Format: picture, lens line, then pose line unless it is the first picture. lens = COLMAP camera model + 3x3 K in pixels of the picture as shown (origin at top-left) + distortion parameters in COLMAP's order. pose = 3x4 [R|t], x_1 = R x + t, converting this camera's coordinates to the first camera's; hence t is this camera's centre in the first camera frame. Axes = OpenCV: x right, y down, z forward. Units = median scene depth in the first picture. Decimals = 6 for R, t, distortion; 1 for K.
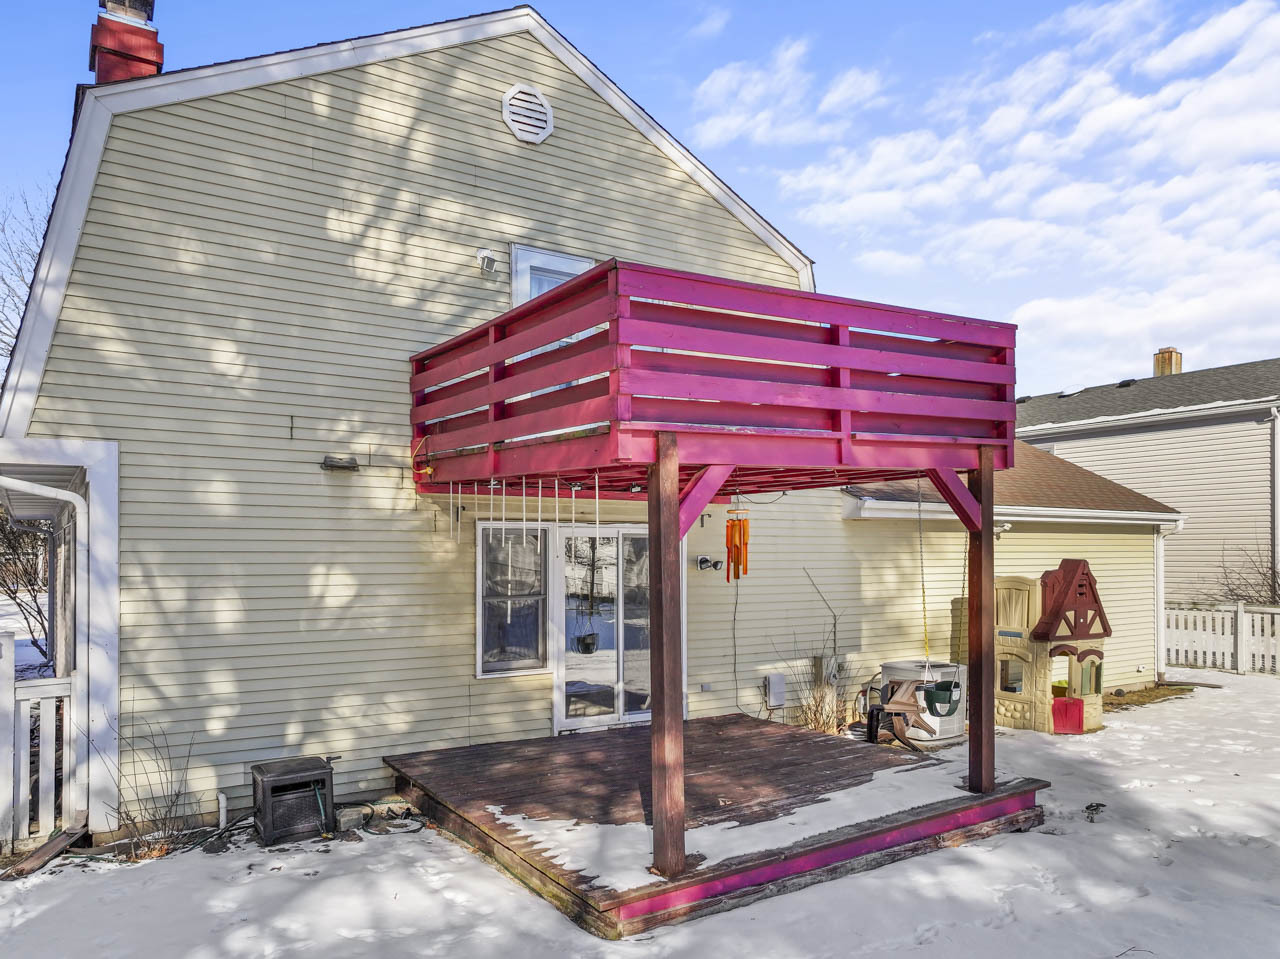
lens RADIAL K [[927.3, 0, 637.9], [0, 927.3, 548.4], [0, 0, 1]] dist [0.007345, 0.010812]
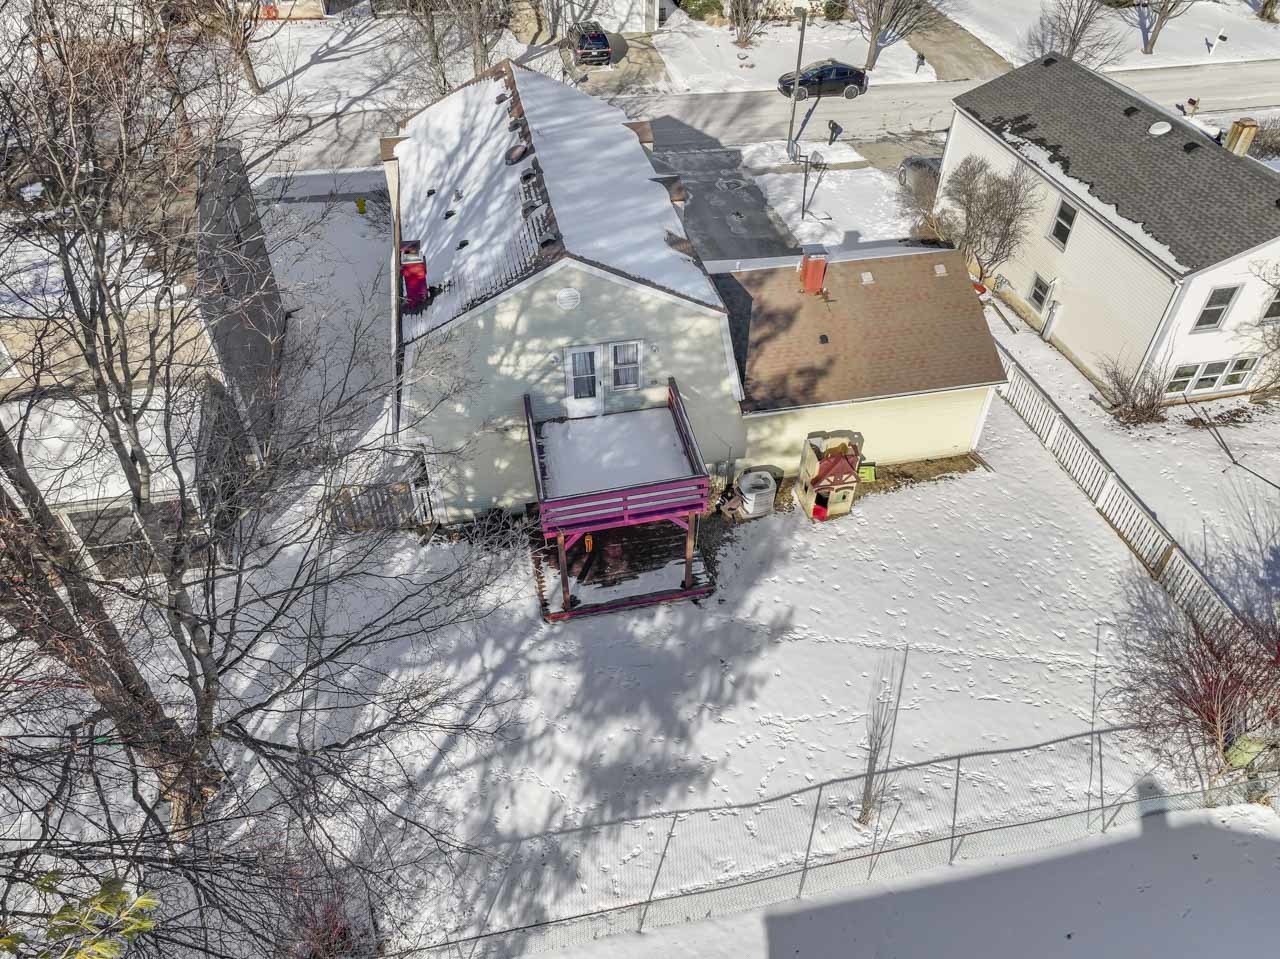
lens RADIAL K [[892.0, 0, 640.0], [0, 892.0, 479.5], [0, 0, 1]] dist [-0.000567, -0.002027]
pose [[0.932942, 0.254799, -0.254354, 0.847102], [-0.013637, 0.730991, 0.682251, -1.943909], [0.359767, -0.633033, 0.685447, -0.843220]]
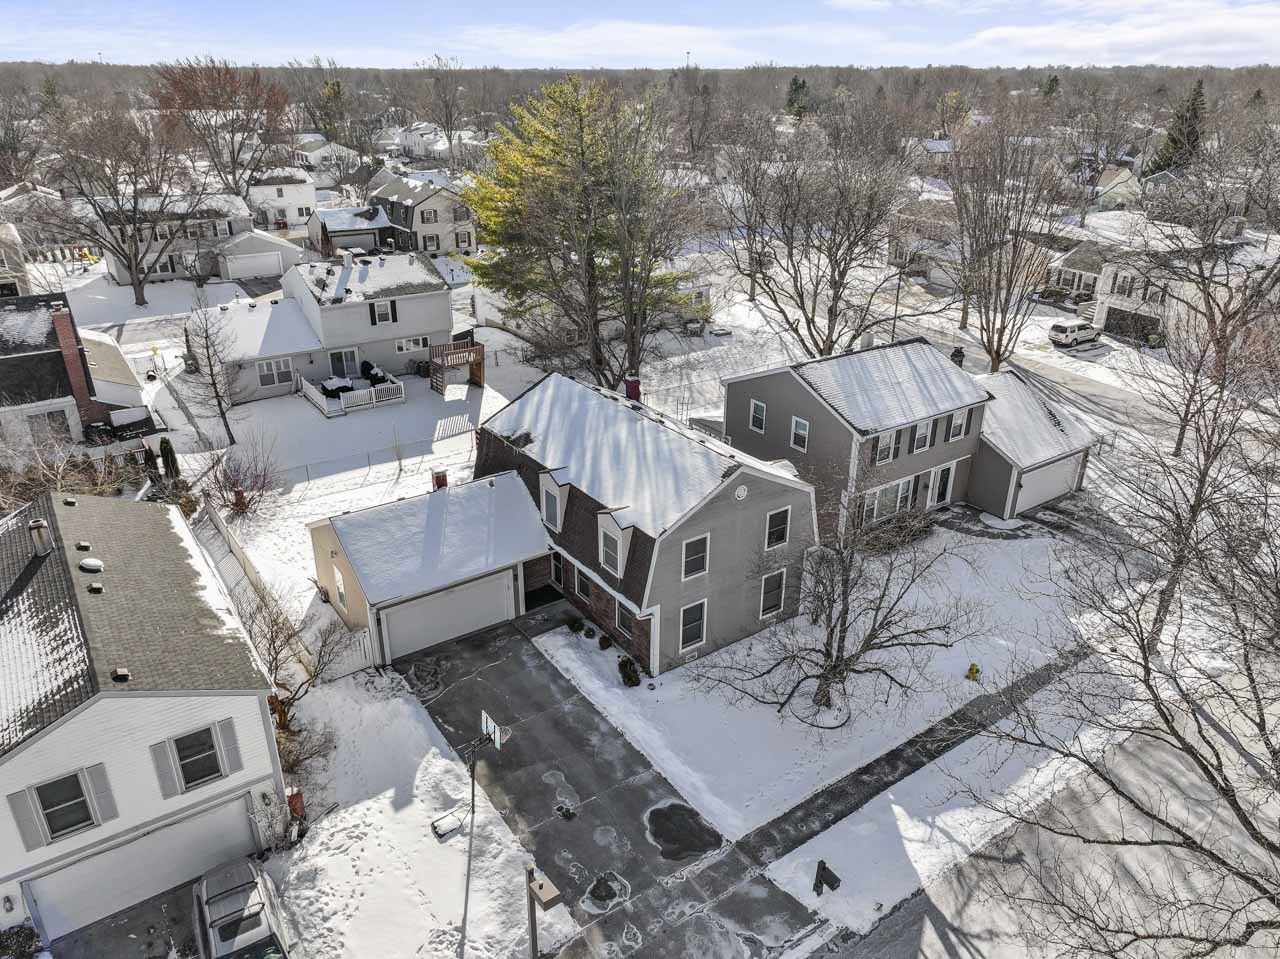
lens RADIAL K [[892.0, 0, 640.0], [0, 892.0, 479.5], [0, 0, 1]] dist [-0.000567, -0.002027]
pose [[-0.999413, 0.008924, -0.033063, -0.472234], [-0.005196, 0.914757, 0.403971, -2.243453], [0.033850, 0.403906, -0.914174, 6.329468]]
